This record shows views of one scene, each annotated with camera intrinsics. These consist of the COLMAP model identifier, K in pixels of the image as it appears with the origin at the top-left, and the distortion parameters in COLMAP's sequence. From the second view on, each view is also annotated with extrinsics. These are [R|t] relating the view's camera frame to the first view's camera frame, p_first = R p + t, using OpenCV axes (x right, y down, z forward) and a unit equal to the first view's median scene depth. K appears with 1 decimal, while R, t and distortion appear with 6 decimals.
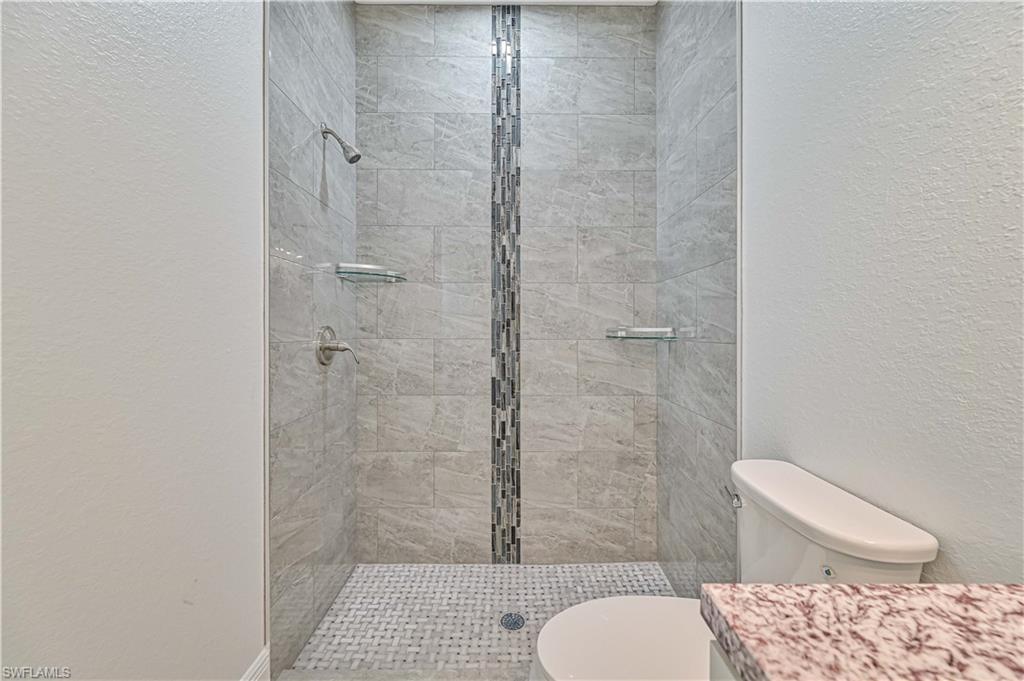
lens RADIAL K [[405.6, 0, 512.6], [0, 405.6, 328.0], [0, 0, 1]] dist [-0.002955, 0.000014]
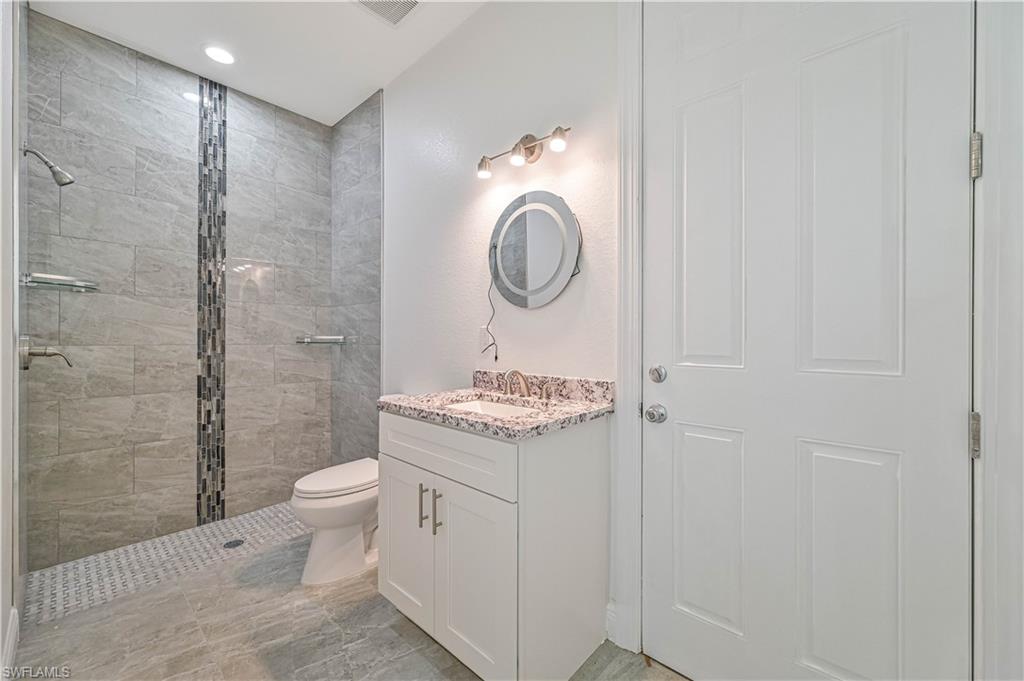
lens RADIAL K [[405.6, 0, 514.2], [0, 405.6, 340.1], [0, 0, 1]] dist [-0.002955, 0.000014]
pose [[0.668453, -0.002657, 0.743750, -0.326600], [-0.004549, 0.999960, 0.007661, -0.000403], [-0.743741, -0.008505, 0.668414, -0.548774]]
